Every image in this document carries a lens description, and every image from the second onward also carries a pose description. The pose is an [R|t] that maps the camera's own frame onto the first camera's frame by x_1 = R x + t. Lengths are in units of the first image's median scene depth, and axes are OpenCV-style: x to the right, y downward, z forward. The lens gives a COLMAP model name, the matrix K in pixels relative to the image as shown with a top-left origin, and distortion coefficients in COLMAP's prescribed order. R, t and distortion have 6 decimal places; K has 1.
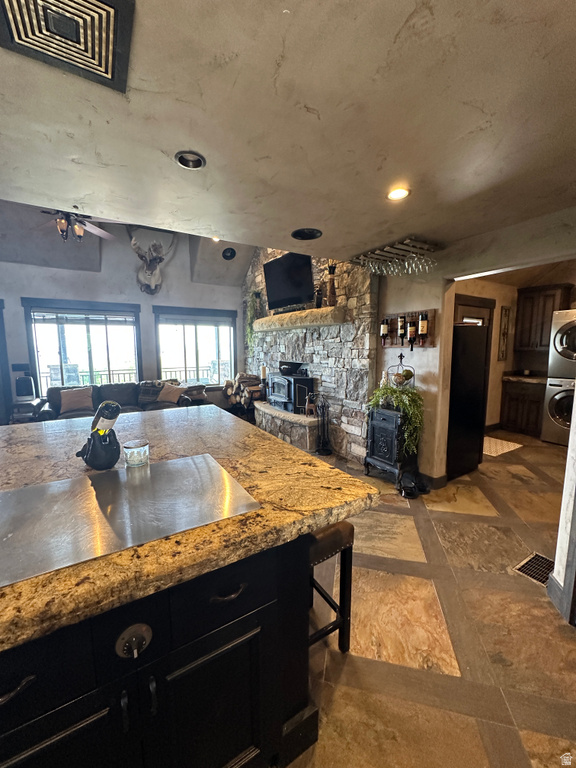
lens RADIAL K [[305.5, 0, 287.8], [0, 305.5, 384.9], [0, 0, 1]] dist [-0.004976, 0.000850]
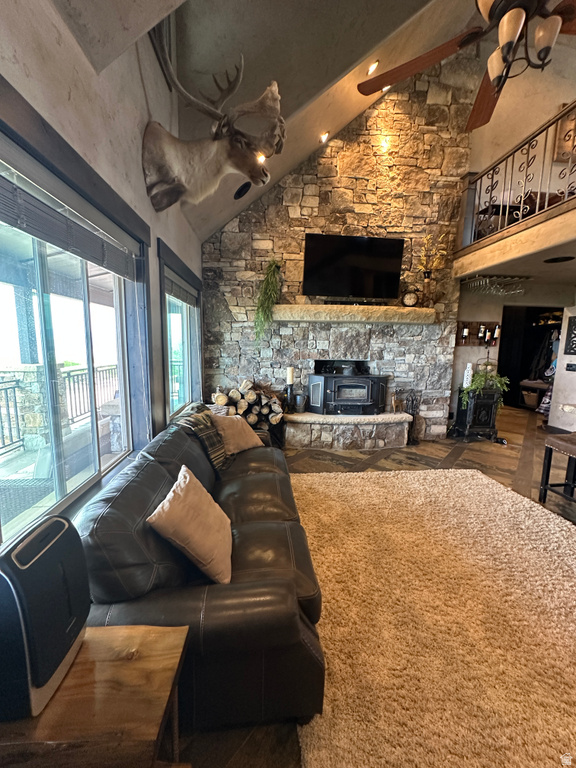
lens RADIAL K [[305.5, 0, 287.3], [0, 305.5, 384.0], [0, 0, 1]] dist [-0.004976, 0.000850]
pose [[0.448303, -0.106898, 0.887467, -1.017314], [0.092208, 0.993057, 0.073038, -0.103218], [-0.889113, 0.049089, 0.455047, 0.895006]]
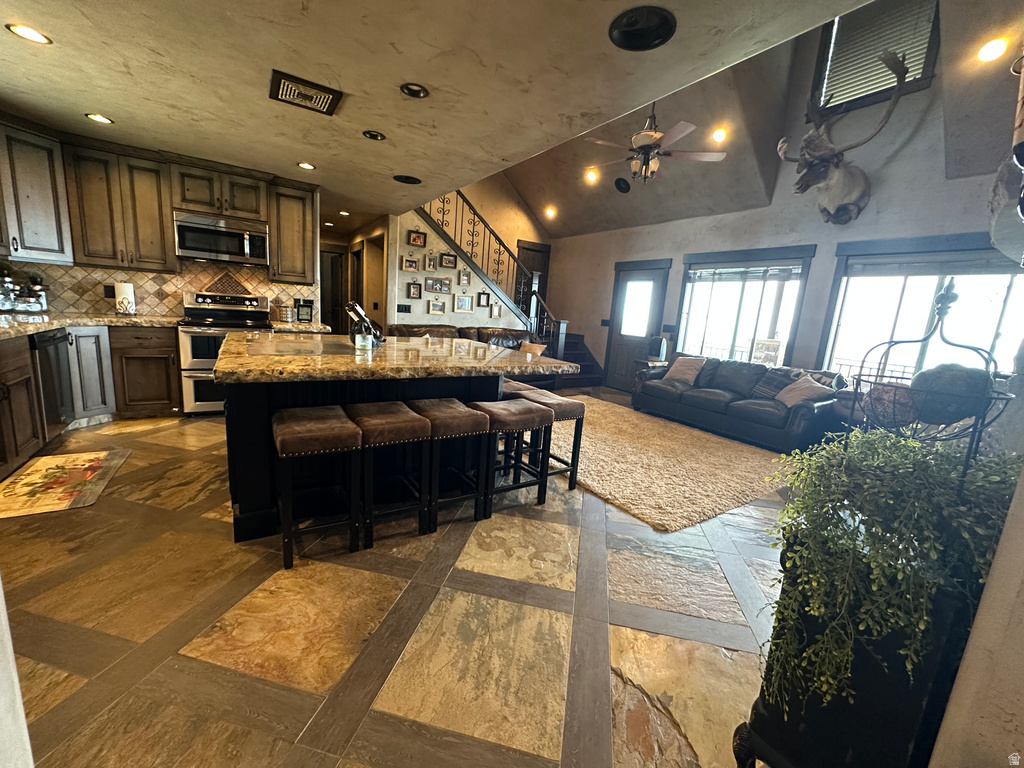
lens RADIAL K [[407.4, 0, 510.8], [0, 407.4, 384.8], [0, 0, 1]] dist [-0.004976, 0.000850]
pose [[0.024922, 0.189365, -0.981590, 0.476794], [-0.199245, 0.963137, 0.180746, -0.020842], [0.979633, 0.191072, 0.061733, 0.527790]]
